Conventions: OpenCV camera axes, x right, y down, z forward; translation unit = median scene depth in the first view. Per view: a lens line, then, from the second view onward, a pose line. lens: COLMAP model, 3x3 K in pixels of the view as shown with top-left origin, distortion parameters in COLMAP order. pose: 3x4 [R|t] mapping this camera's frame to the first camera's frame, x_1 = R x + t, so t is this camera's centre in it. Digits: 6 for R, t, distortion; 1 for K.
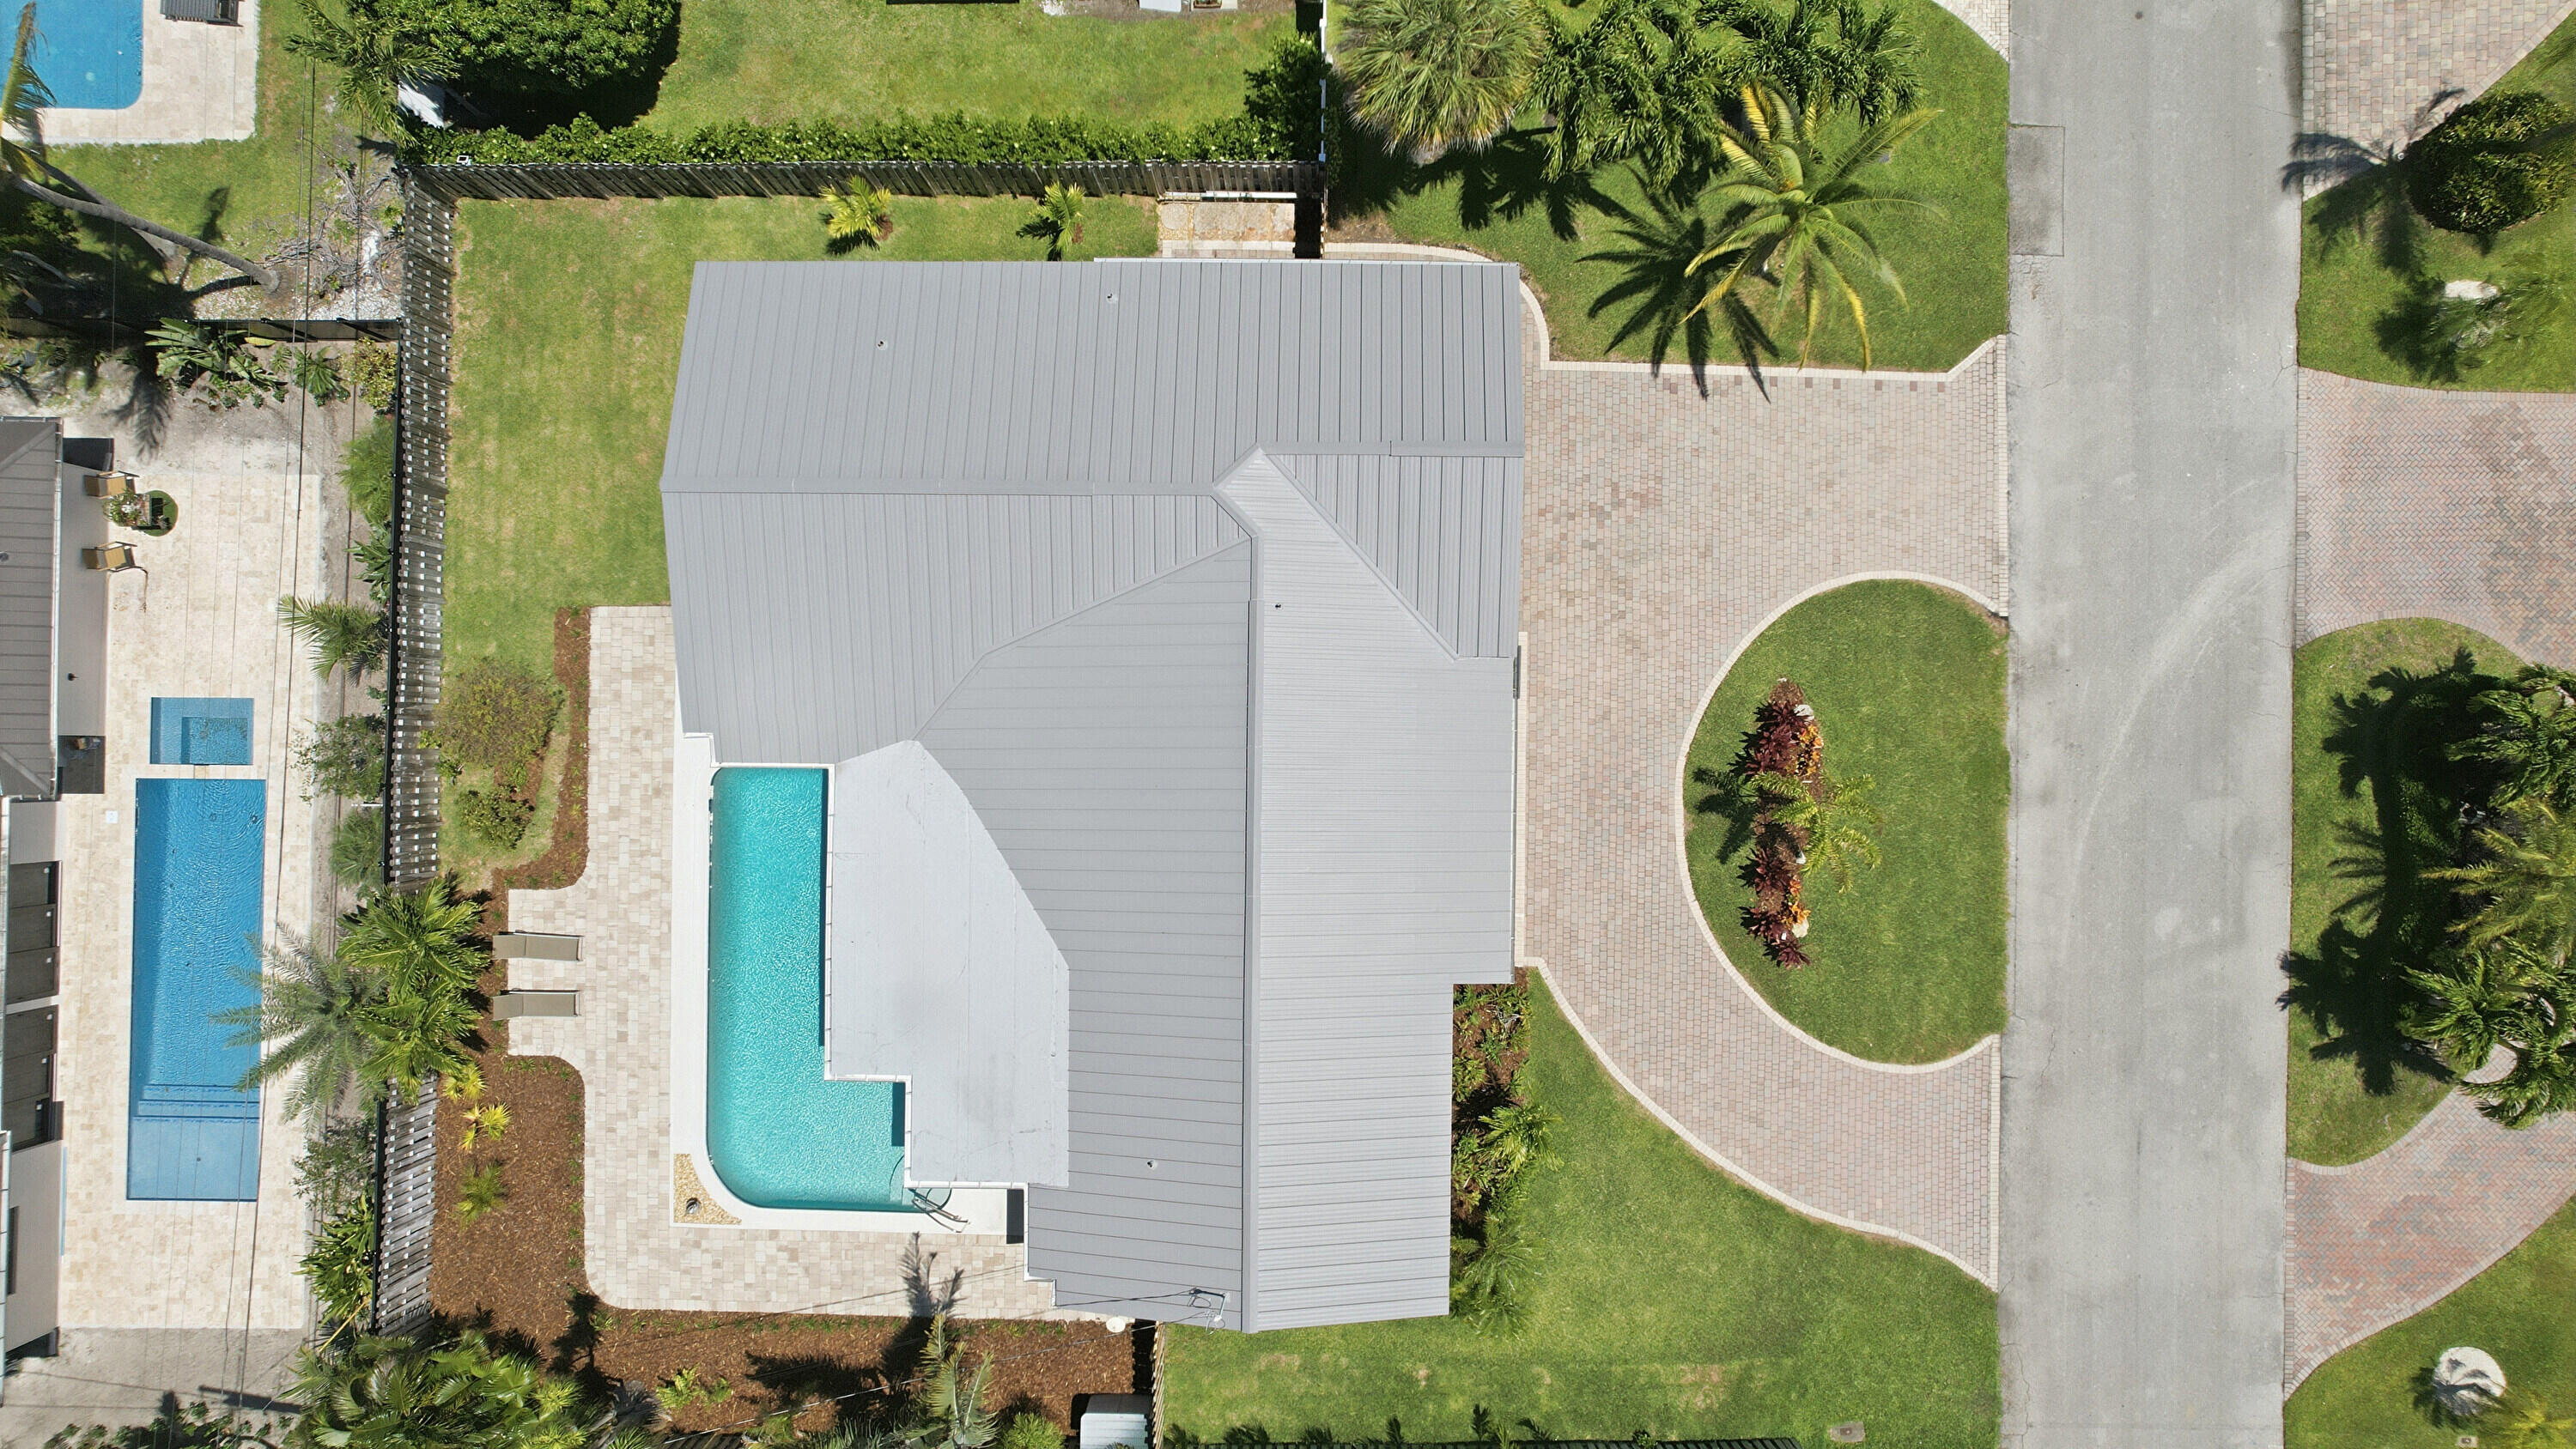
lens RADIAL K [[1641.5, 0, 1299.6], [0, 1641.5, 738.2], [0, 0, 1]] dist [-0.069999, 0.065060]
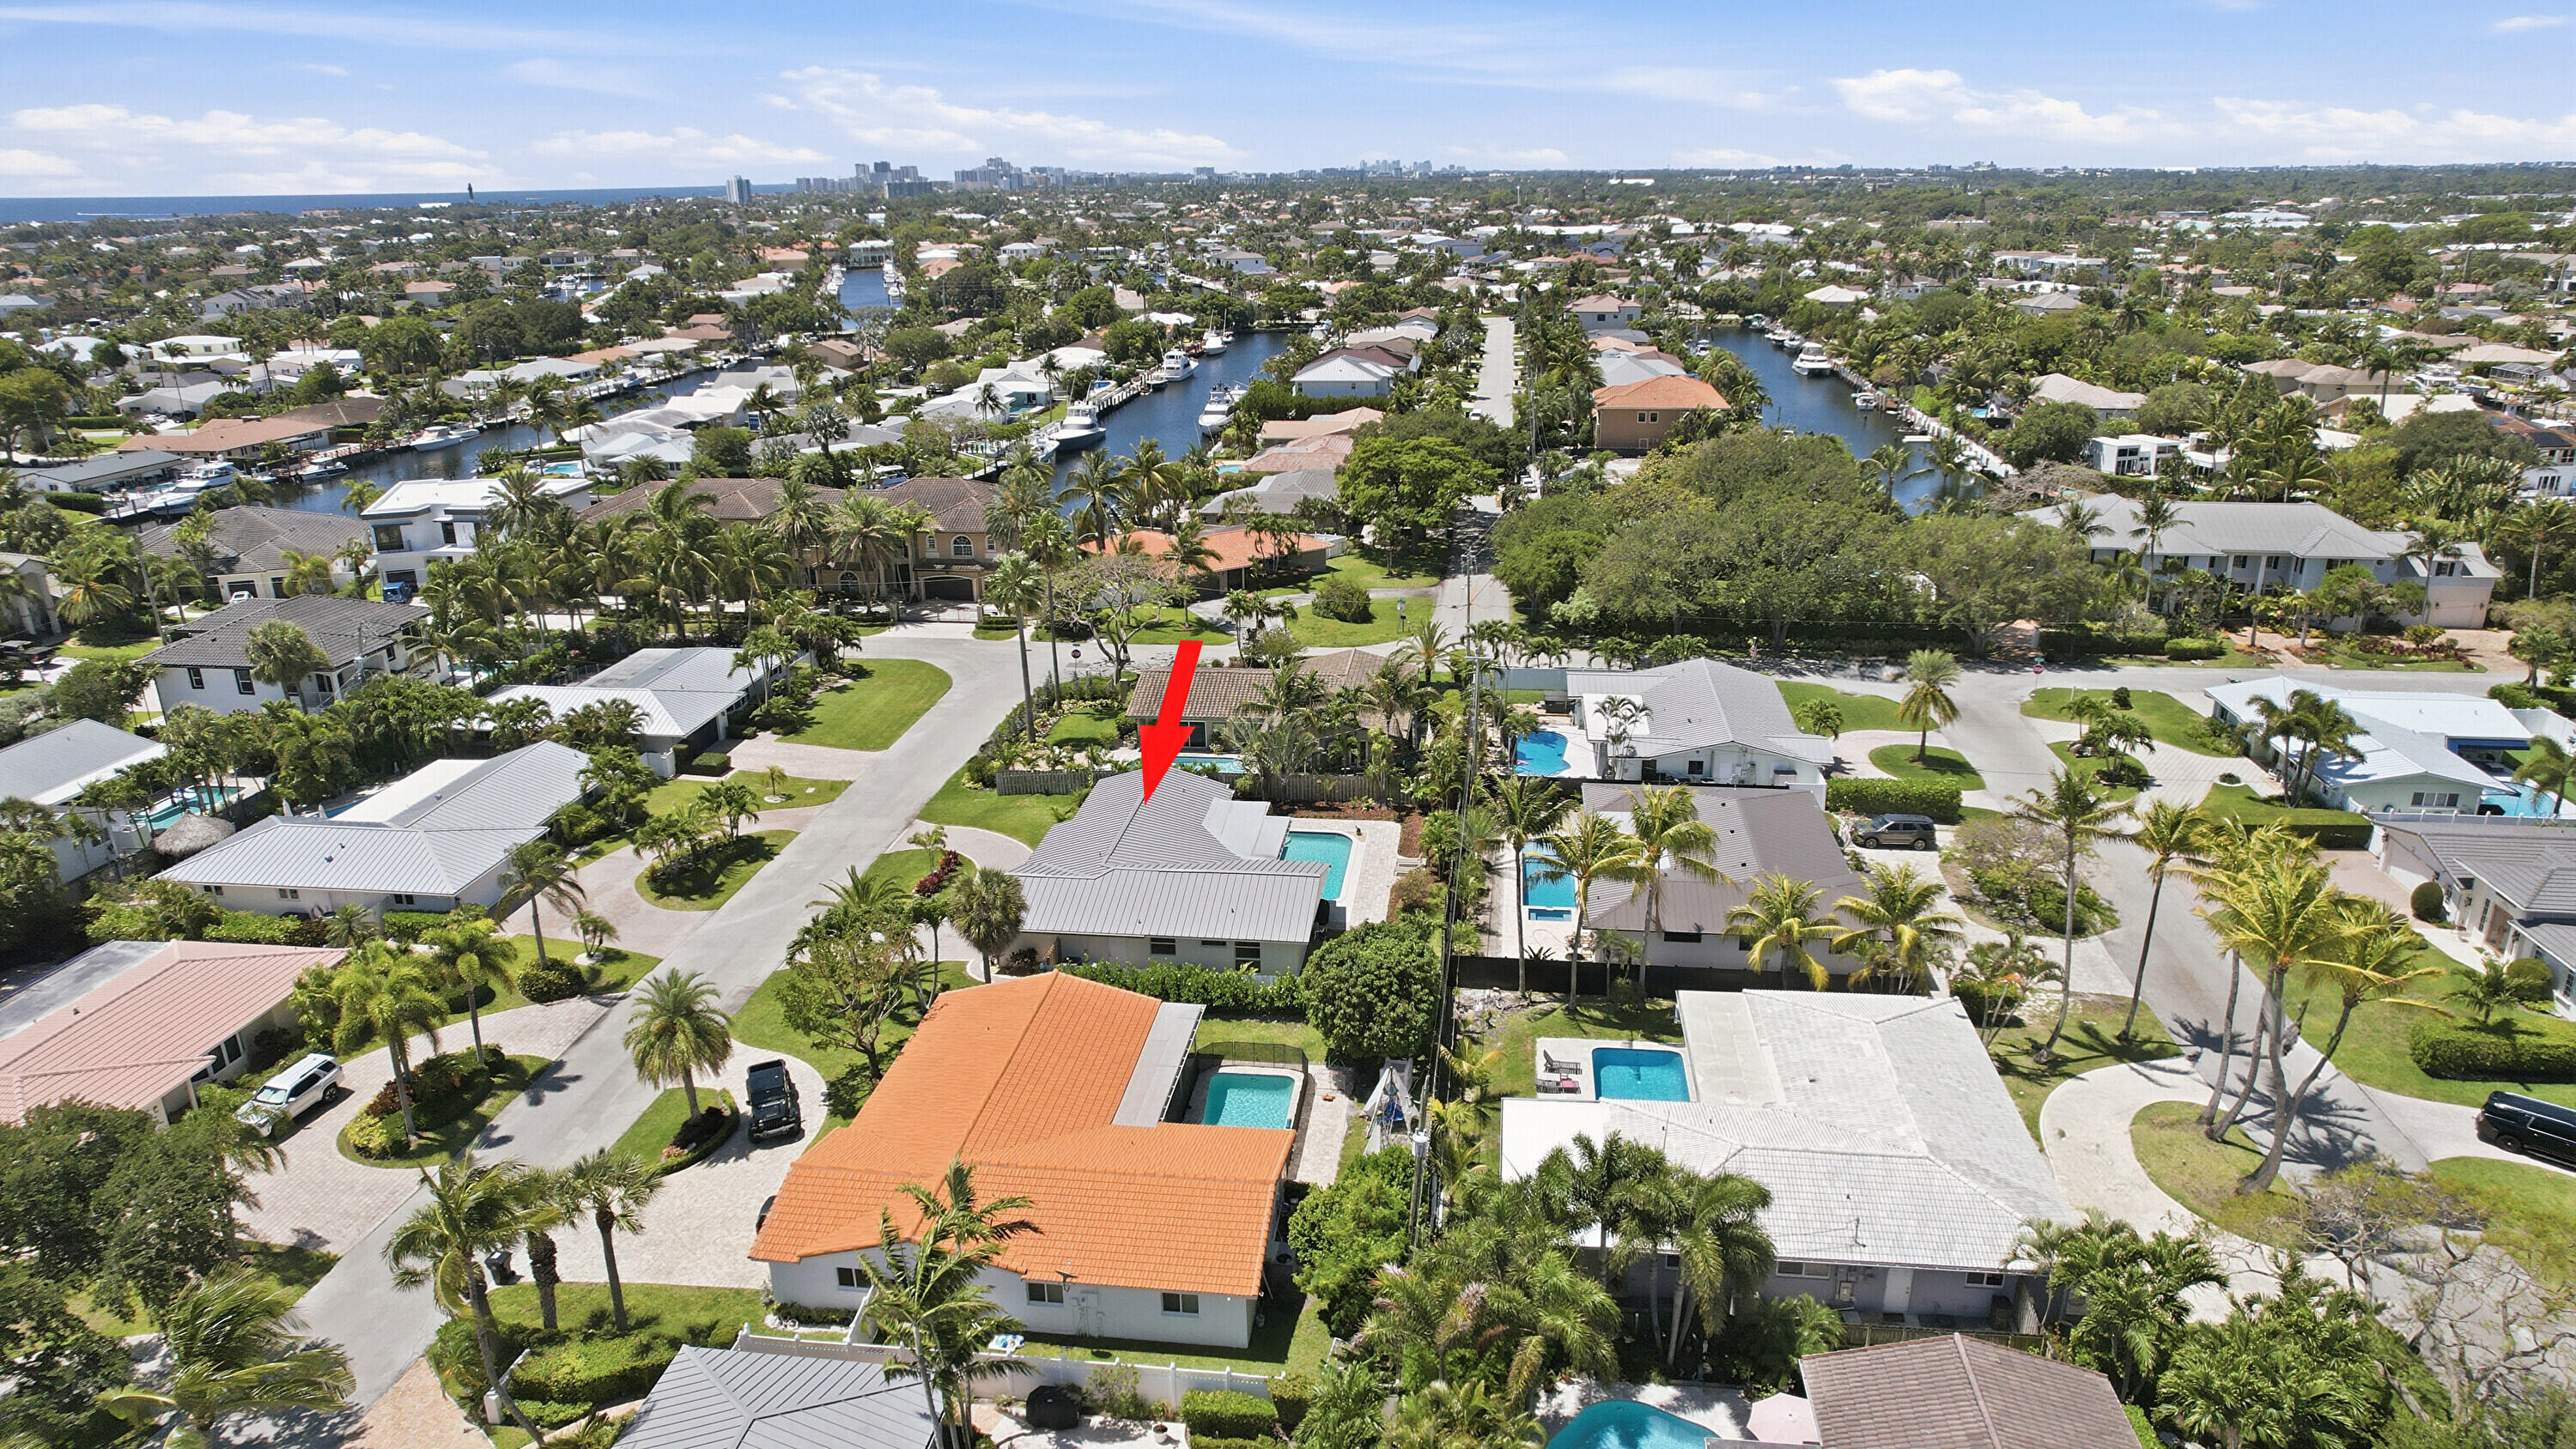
lens RADIAL K [[1641.5, 0, 1299.6], [0, 1641.5, 738.2], [0, 0, 1]] dist [-0.069999, 0.065060]
pose [[-0.993263, -0.010060, 0.115442, -0.589497], [0.112637, -0.317835, 0.941432, -2.290287], [0.027221, 0.948093, 0.316827, -0.042470]]
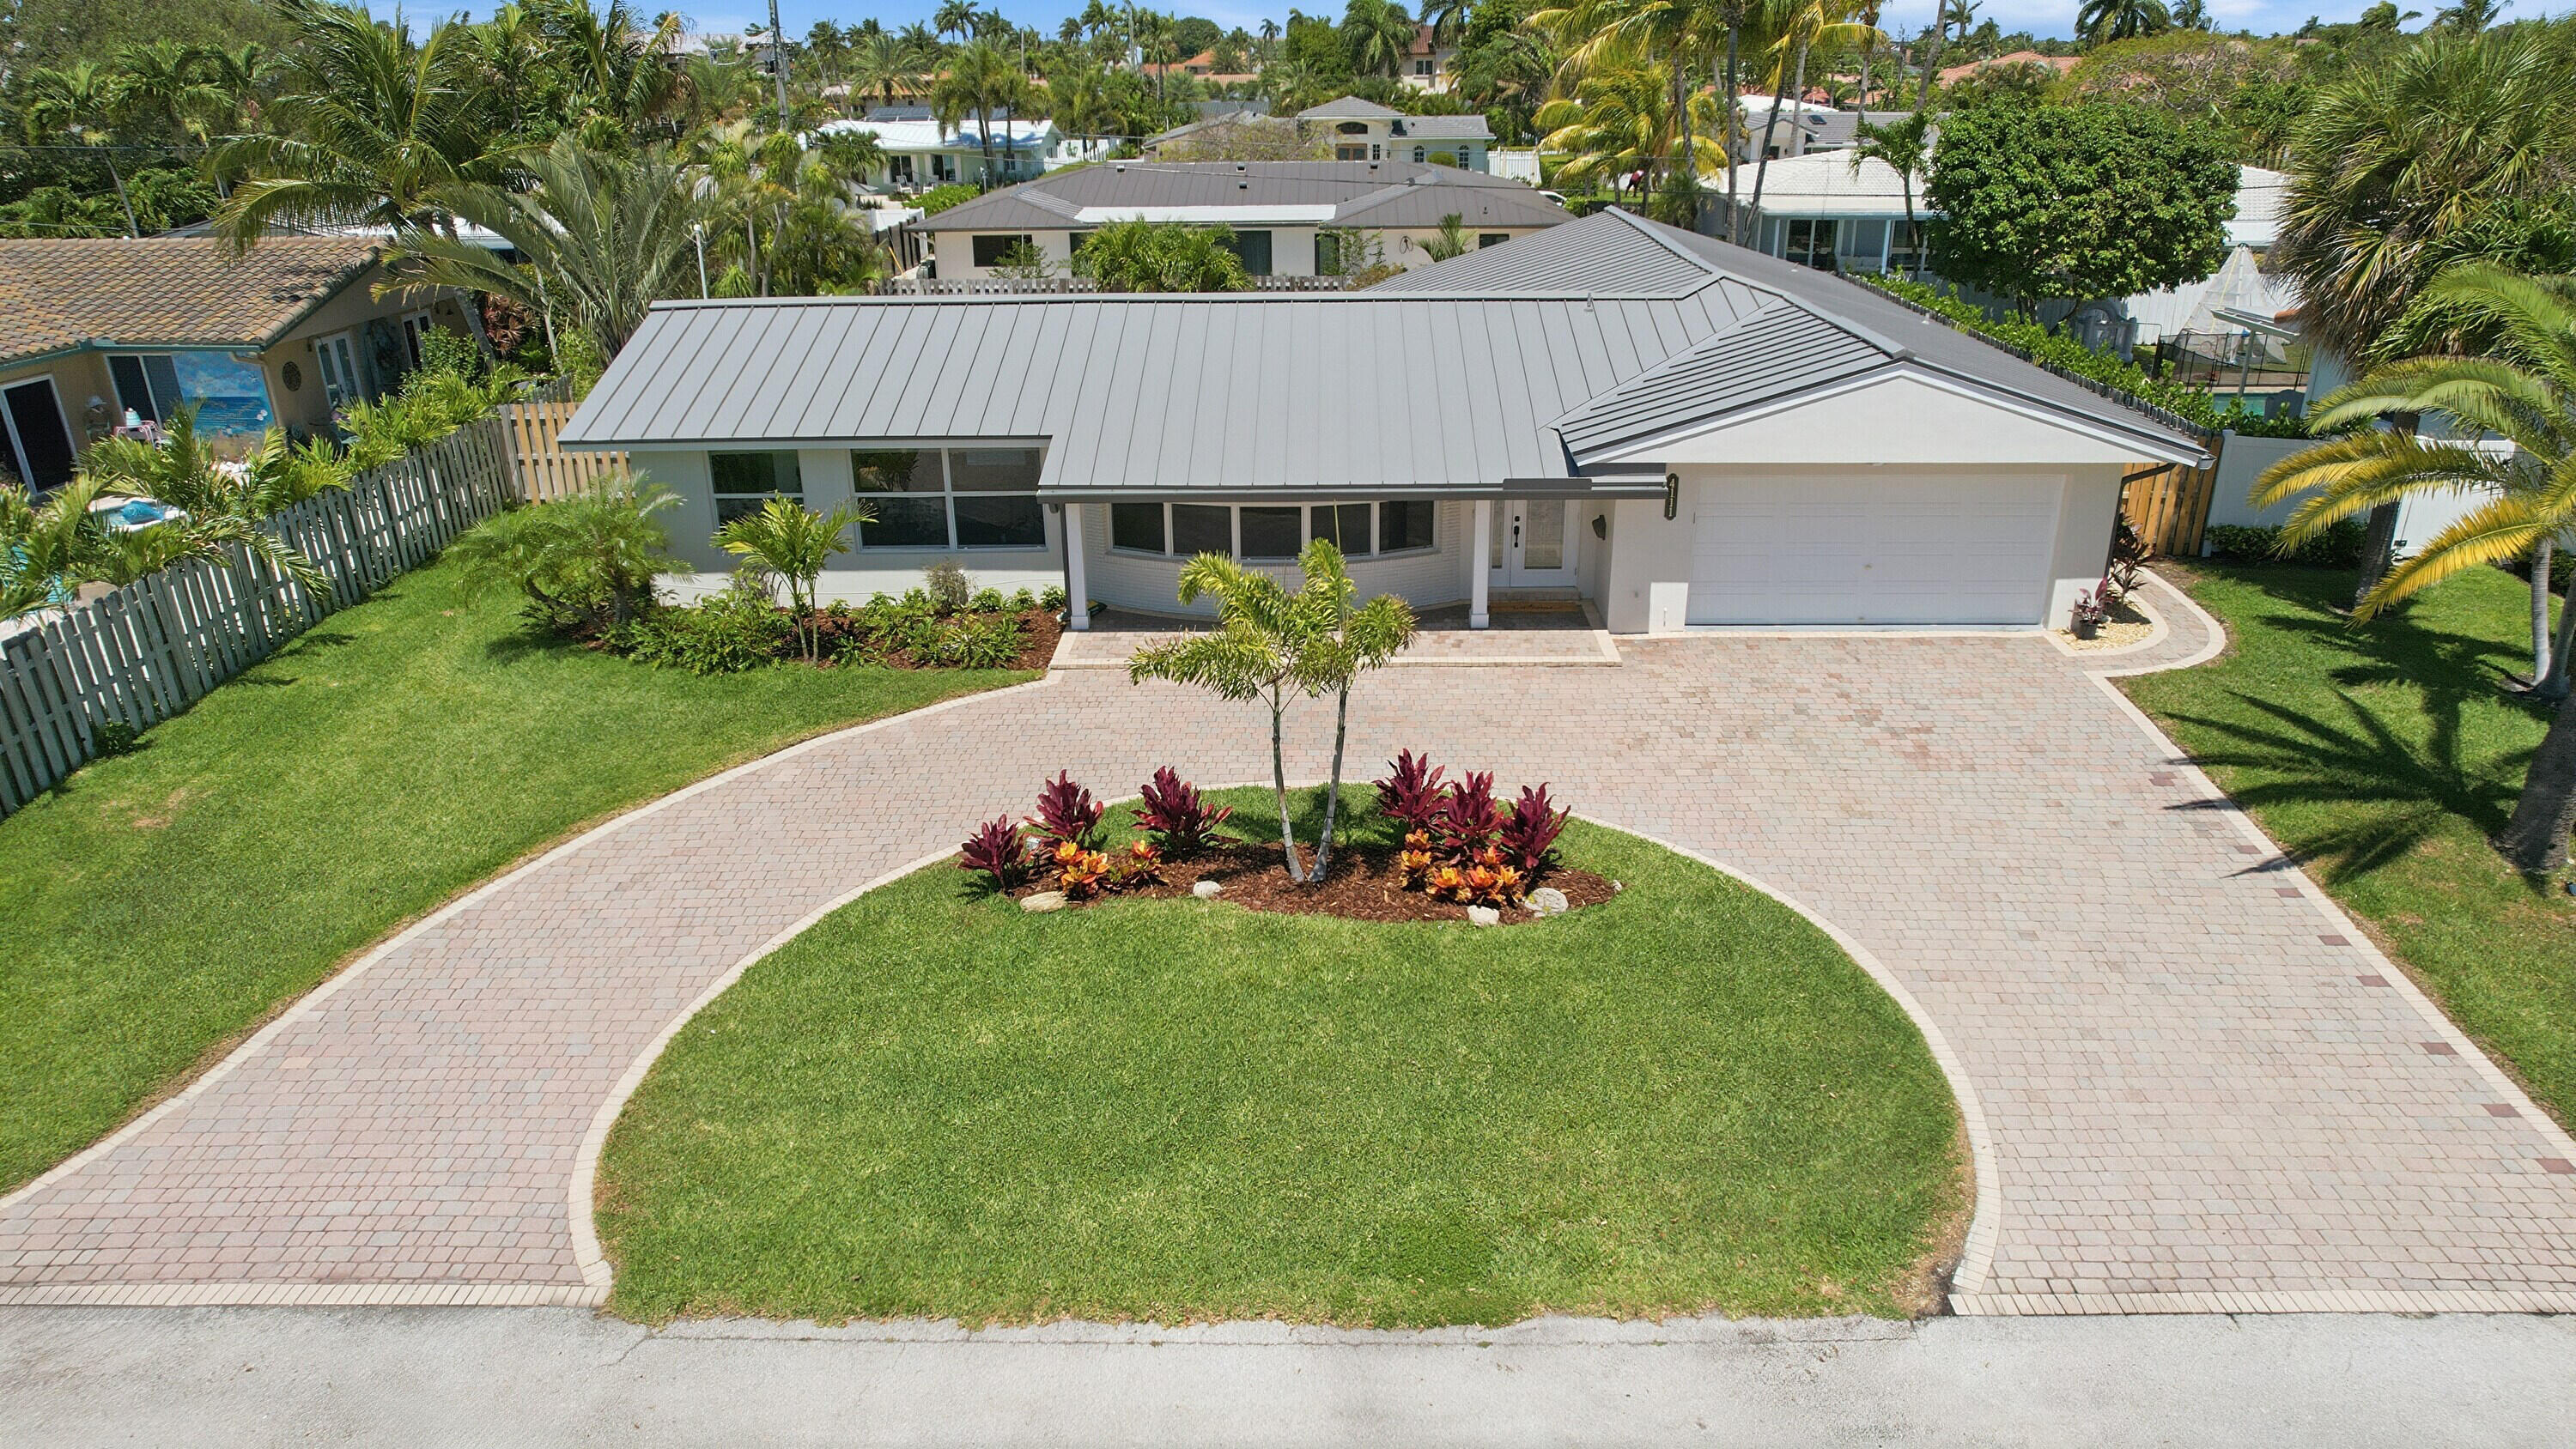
lens RADIAL K [[1641.5, 0, 1299.6], [0, 1641.5, 738.2], [0, 0, 1]] dist [-0.069999, 0.065060]
pose [[-0.003462, 0.404935, -0.914339, 0.676676], [-0.999742, 0.019118, 0.012253, 0.042675], [0.022442, 0.914145, 0.404765, 0.780942]]
